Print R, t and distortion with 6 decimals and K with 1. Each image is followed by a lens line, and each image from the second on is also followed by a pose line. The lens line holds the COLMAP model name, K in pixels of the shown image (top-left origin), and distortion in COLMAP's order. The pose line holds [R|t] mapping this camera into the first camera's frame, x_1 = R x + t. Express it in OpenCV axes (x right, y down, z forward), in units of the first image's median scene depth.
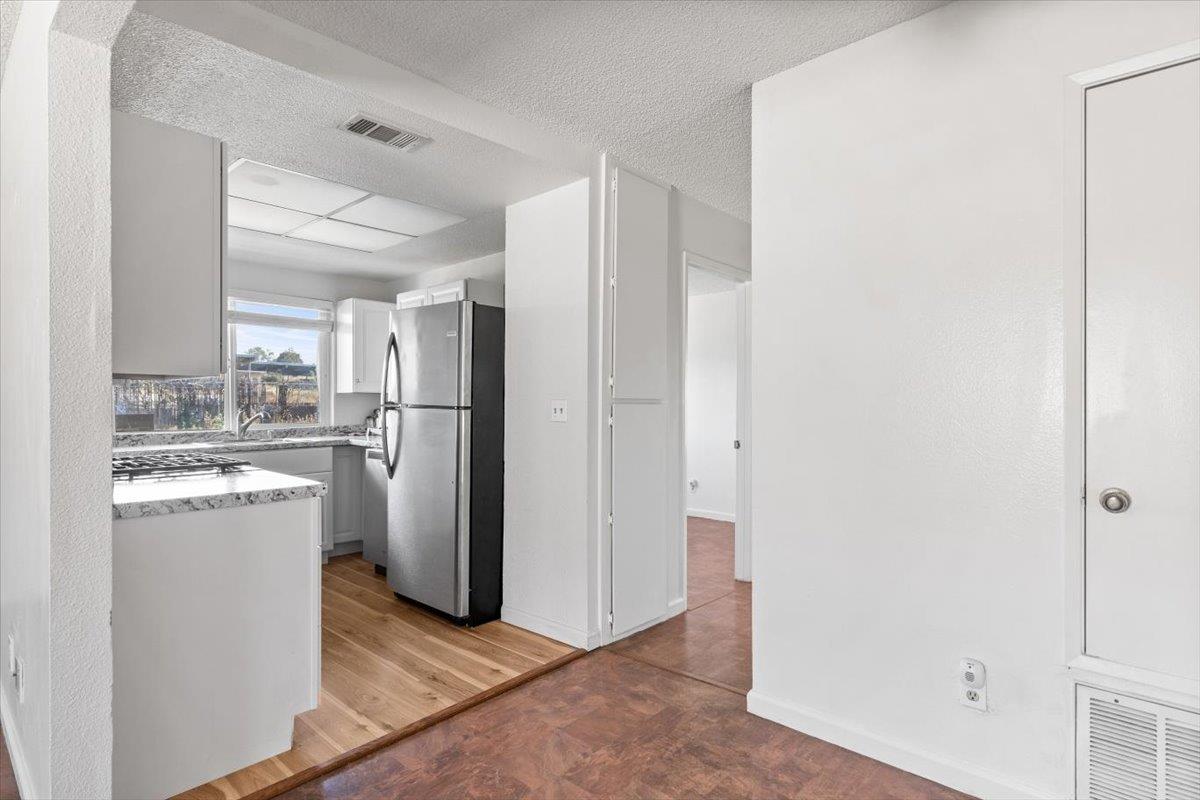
lens RADIAL K [[621.9, 0, 619.5], [0, 621.9, 403.5], [0, 0, 1]] dist [-0.000307, -0.000773]
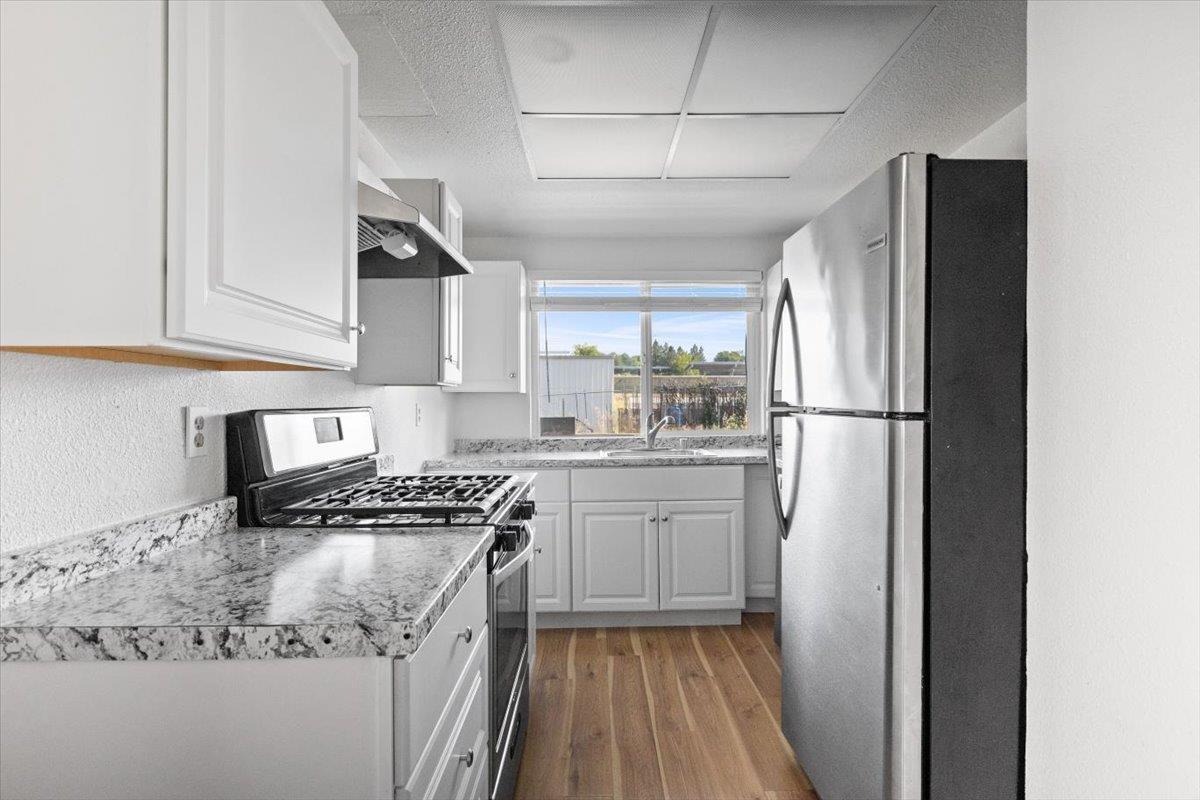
lens RADIAL K [[583.6, 0, 596.9], [0, 583.6, 407.0], [0, 0, 1]] dist [0.000355, 0.000693]
pose [[0.663174, -0.001154, -0.748464, -0.085443], [0.004576, 0.999986, 0.002513, -0.000541], [0.748451, -0.005091, 0.663171, 0.526029]]
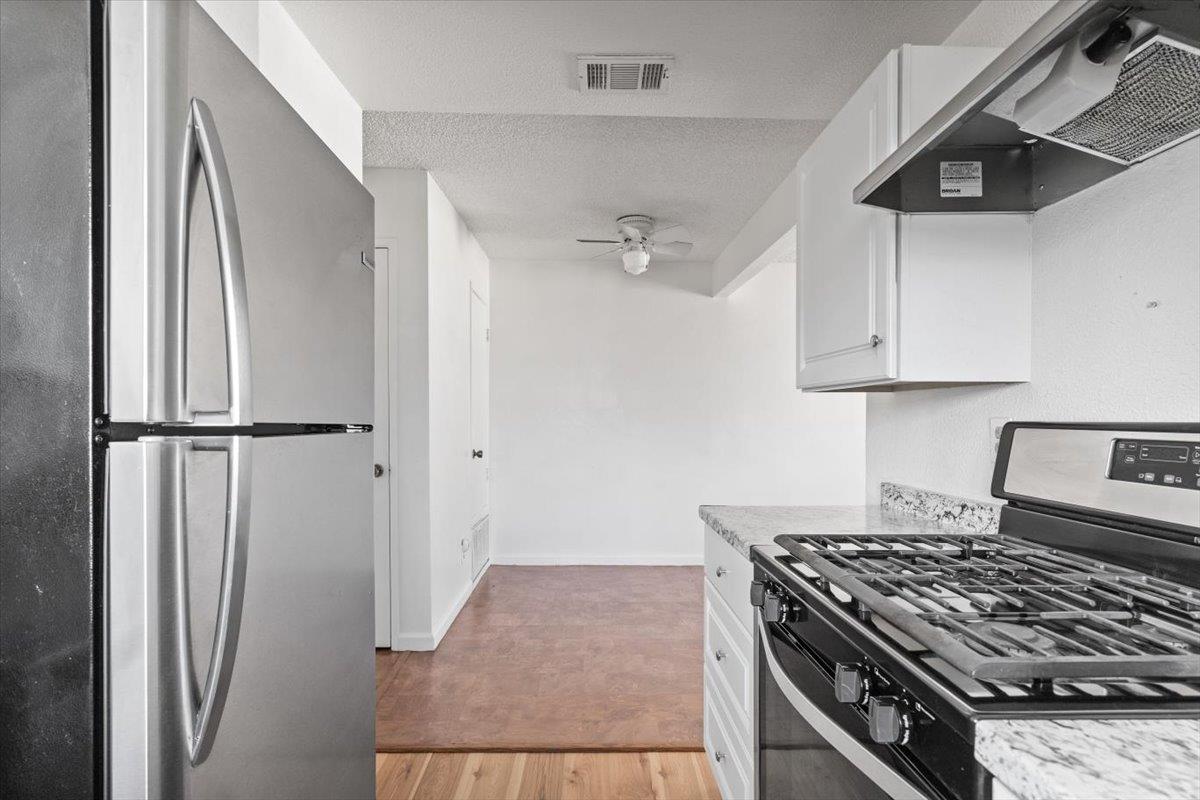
lens RADIAL K [[583.6, 0, 596.9], [0, 583.6, 407.0], [0, 0, 1]] dist [0.000355, 0.000693]
pose [[-0.672978, 0.007597, 0.739623, -0.622784], [-0.004378, 0.999889, -0.014254, -0.001657], [-0.739650, -0.012831, -0.672870, 1.046501]]
